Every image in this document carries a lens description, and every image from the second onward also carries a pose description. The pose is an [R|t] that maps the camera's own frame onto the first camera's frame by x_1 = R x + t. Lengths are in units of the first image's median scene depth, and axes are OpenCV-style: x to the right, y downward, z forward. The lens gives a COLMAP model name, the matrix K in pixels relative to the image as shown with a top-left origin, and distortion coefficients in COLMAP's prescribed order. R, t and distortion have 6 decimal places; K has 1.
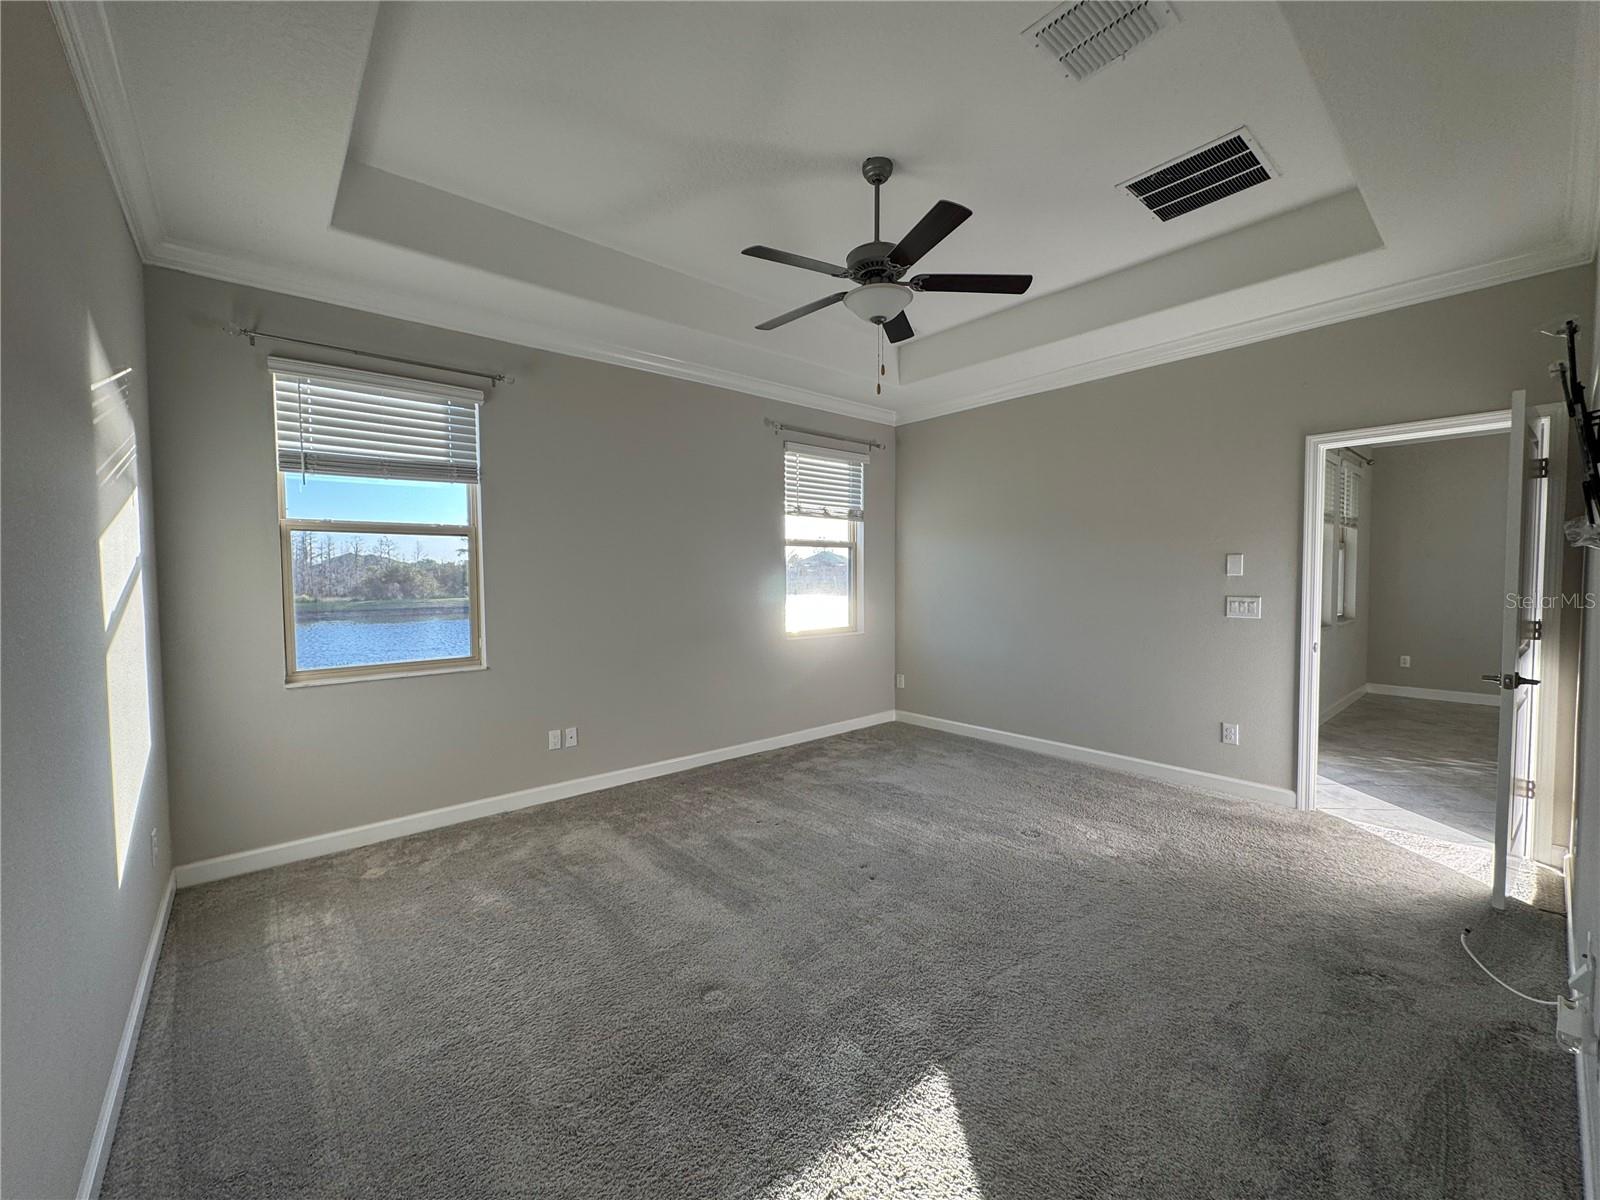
lens RADIAL K [[638.3, 0, 800.0], [0, 638.3, 600.0], [0, 0, 1]] dist [-0.000424, -0.000068]
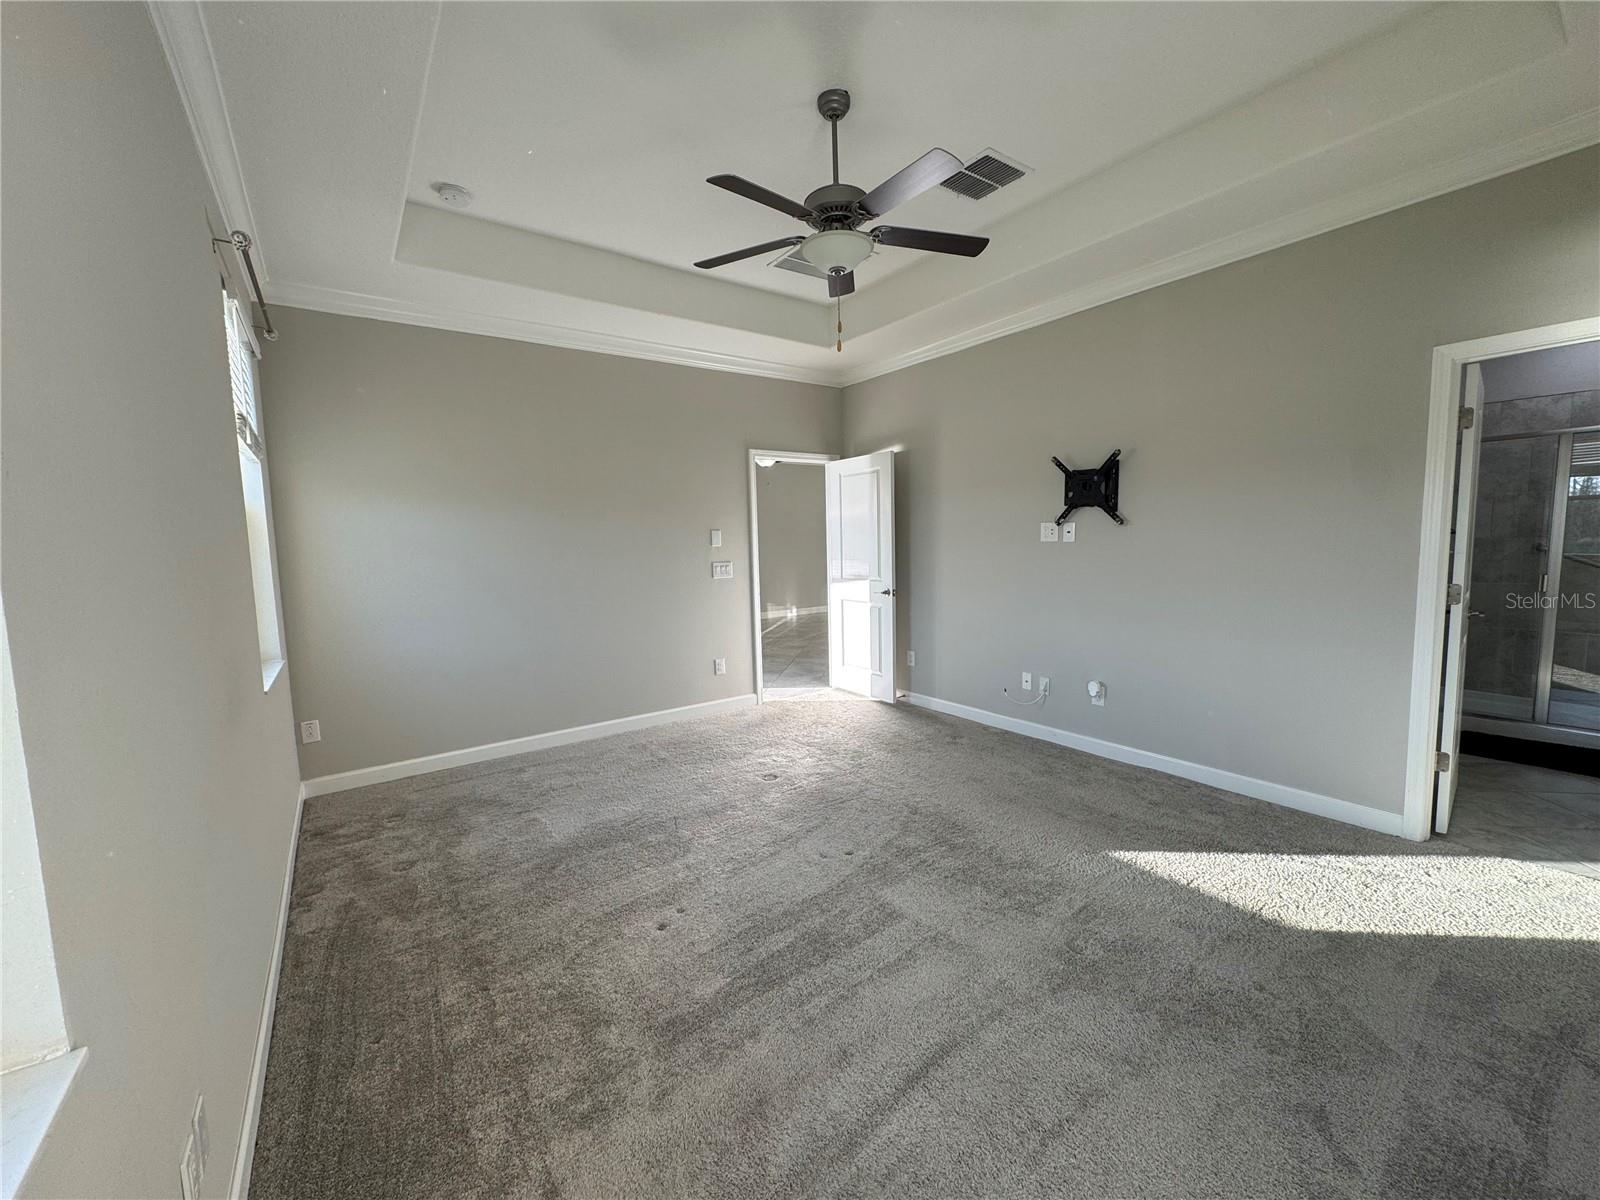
lens RADIAL K [[638.3, 0, 800.0], [0, 638.3, 600.0], [0, 0, 1]] dist [-0.000424, -0.000068]
pose [[0.081796, -0.087446, 0.992805, -0.625928], [0.069776, 0.994202, 0.081820, -0.024240], [-0.994204, 0.062582, 0.087423, 0.736153]]
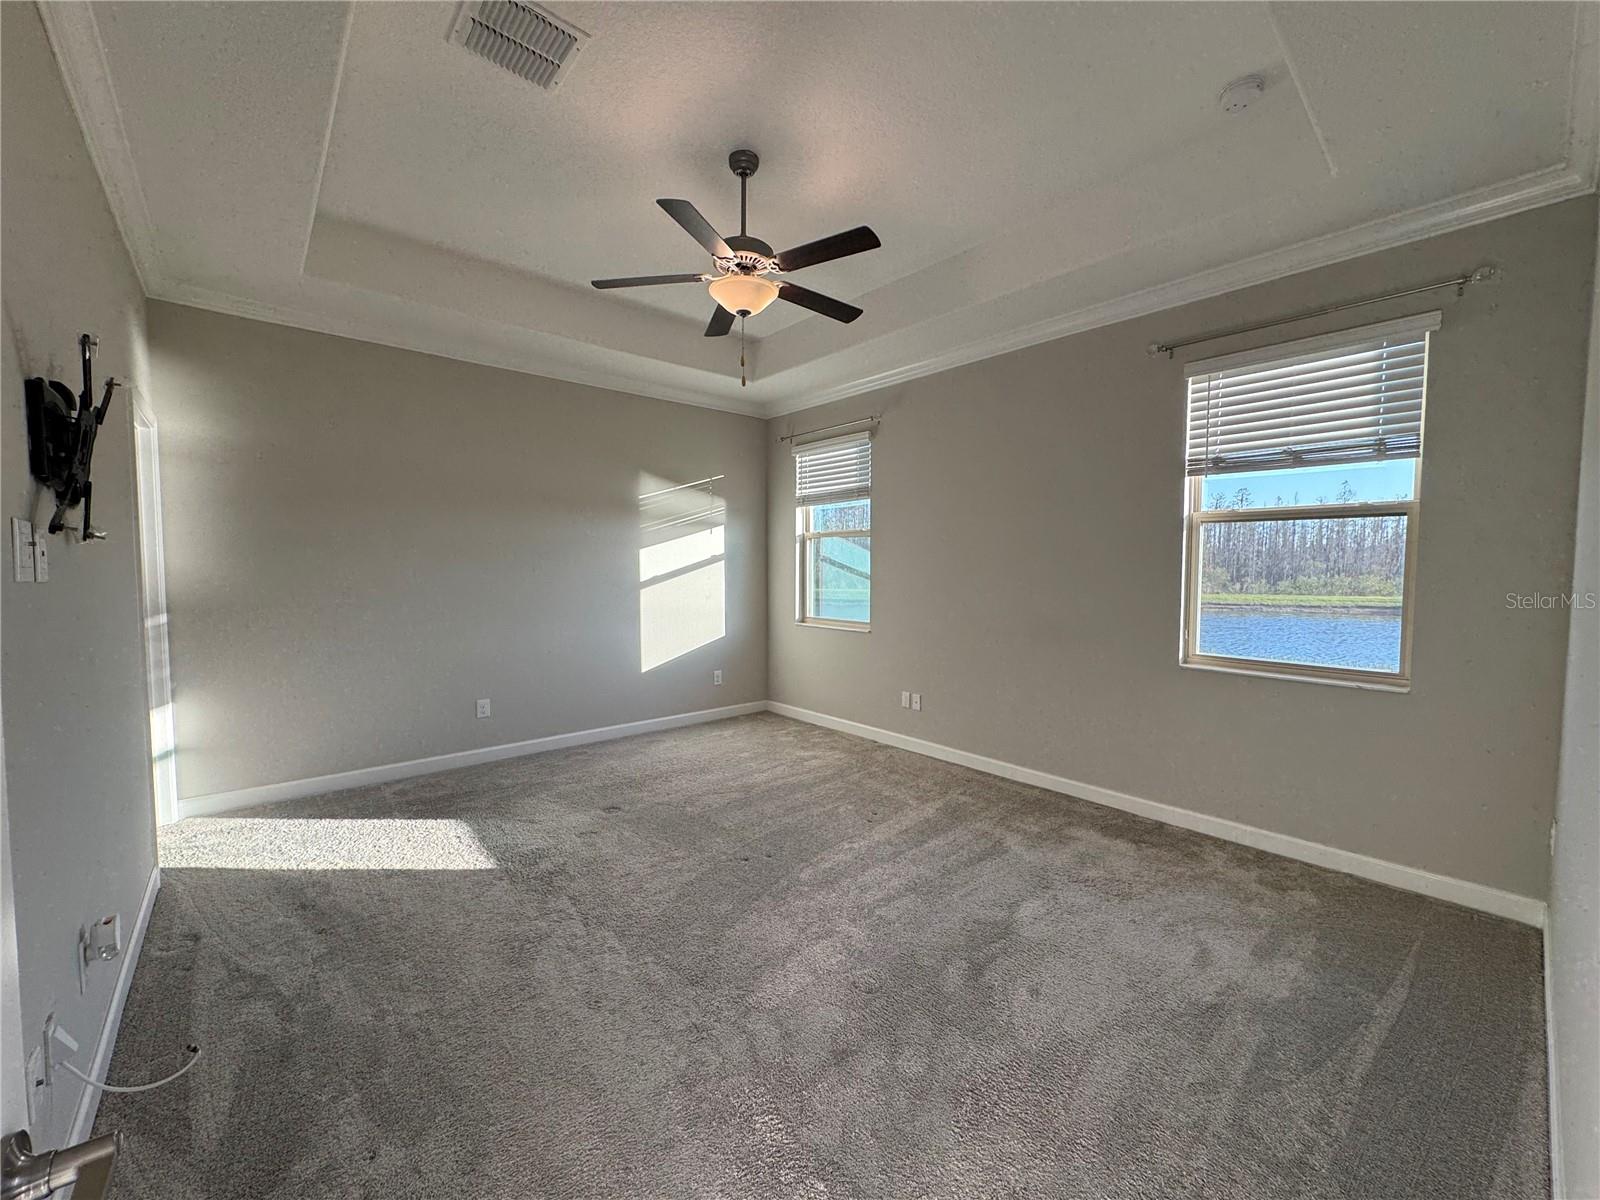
lens RADIAL K [[636.7, 0, 800.0], [0, 636.7, 600.0], [0, 0, 1]] dist [-0.000624, 0.000449]
pose [[0.008200, 0.056933, -0.998344, 0.847701], [-0.050902, 0.997107, 0.056445, -0.029919], [0.998670, 0.050355, 0.011075, 0.804811]]
